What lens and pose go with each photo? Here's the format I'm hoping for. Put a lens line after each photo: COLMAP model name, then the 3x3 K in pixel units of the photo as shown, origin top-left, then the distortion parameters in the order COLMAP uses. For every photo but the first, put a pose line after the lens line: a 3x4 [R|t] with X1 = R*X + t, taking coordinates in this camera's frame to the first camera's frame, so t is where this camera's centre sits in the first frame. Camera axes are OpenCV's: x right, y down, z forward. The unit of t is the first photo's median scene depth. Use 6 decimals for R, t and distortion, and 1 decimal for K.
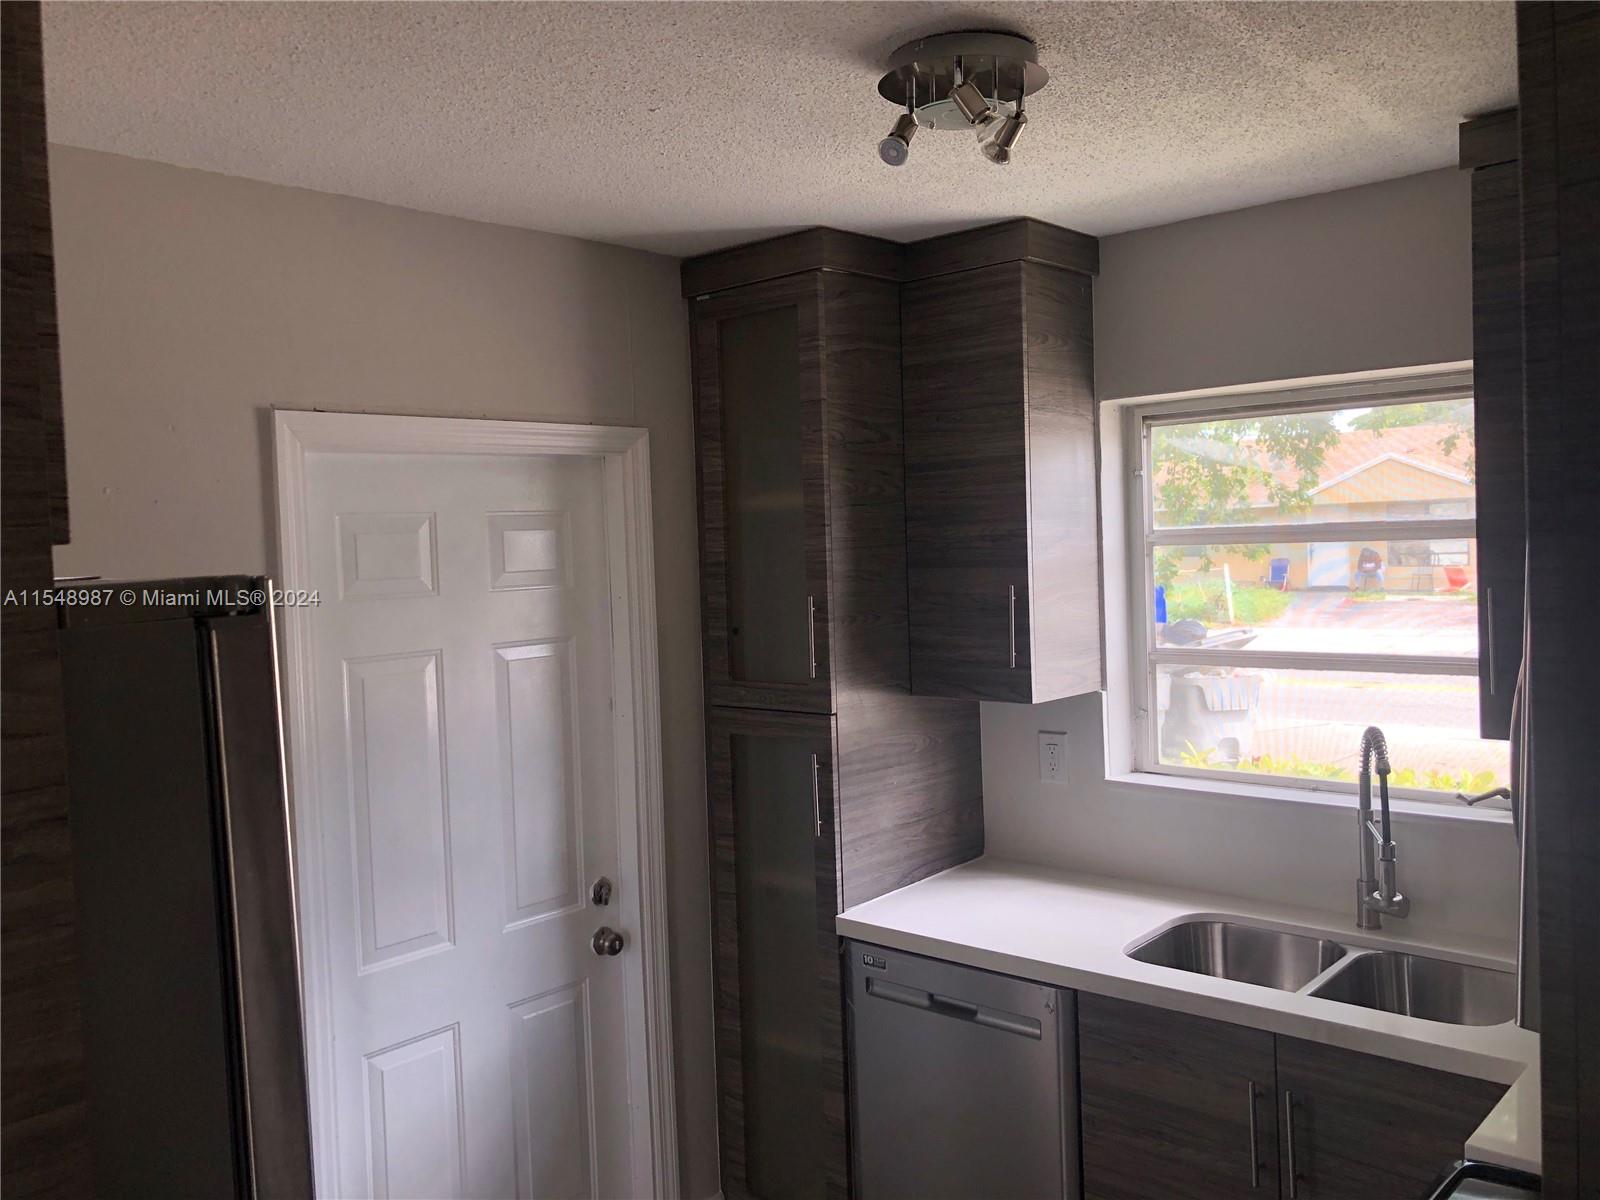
lens RADIAL K [[1322.4, 0, 795.9], [0, 1322.4, 606.6], [0, 0, 1]] dist [0.050264, -0.040177]
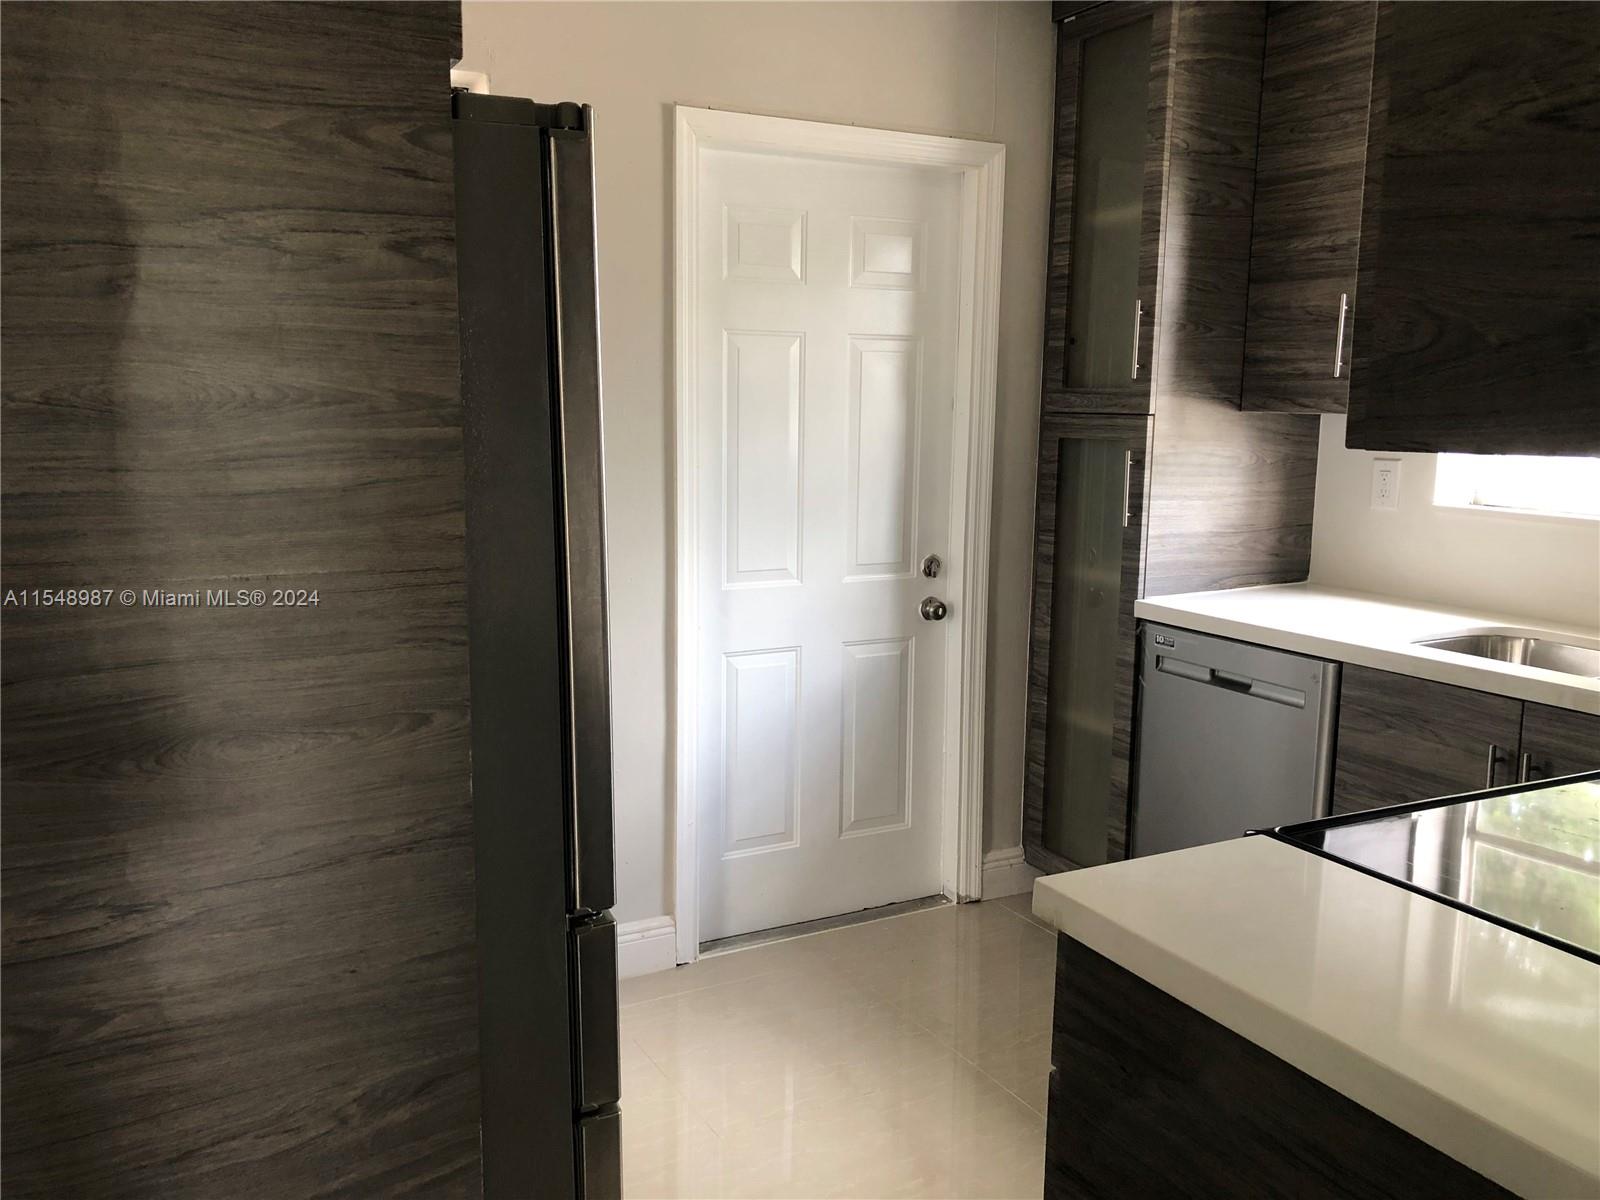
lens RADIAL K [[1322.4, 0, 793.4], [0, 1322.4, 596.9], [0, 0, 1]] dist [0.050264, -0.040177]
pose [[0.939281, 0.098581, -0.328683, 0.121651], [-0.062614, 0.991002, 0.118295, 0.115831], [0.337388, -0.090532, 0.937002, -0.116607]]
